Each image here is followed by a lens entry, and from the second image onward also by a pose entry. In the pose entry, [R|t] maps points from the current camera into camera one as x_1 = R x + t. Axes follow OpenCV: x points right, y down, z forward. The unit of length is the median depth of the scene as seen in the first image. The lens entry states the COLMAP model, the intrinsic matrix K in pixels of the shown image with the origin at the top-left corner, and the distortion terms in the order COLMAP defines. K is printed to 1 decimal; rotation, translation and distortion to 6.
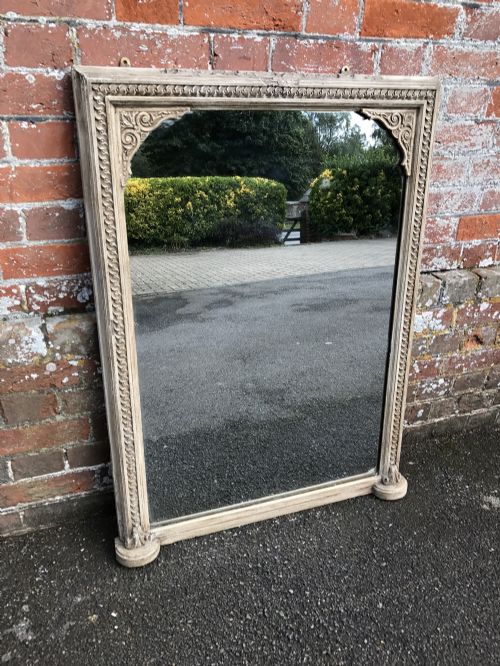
lens RADIAL K [[564.7, 0, 250.0], [0, 564.7, 333.0], [0, 0, 1]] dist [0.000450, 0.002019]
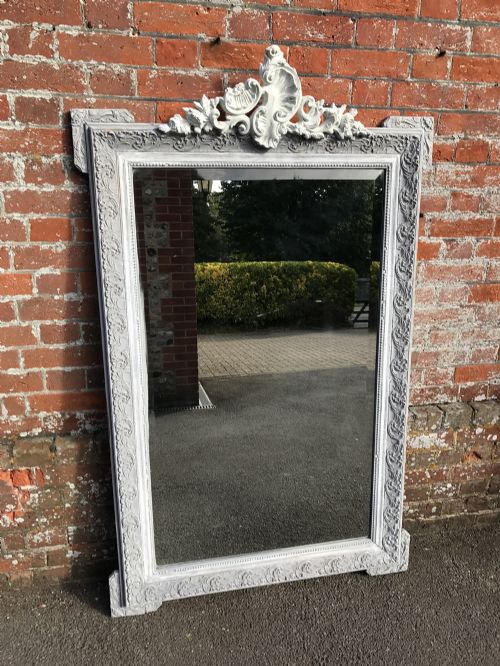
lens RADIAL K [[560.3, 0, 232.8], [0, 560.3, 315.0], [0, 0, 1]] dist [-0.000096, 0.001237]
pose [[0.987247, 0.022651, -0.157579, 0.038730], [-0.047694, 0.986445, -0.157007, -0.081255], [0.151887, 0.162520, 0.974945, -0.436138]]
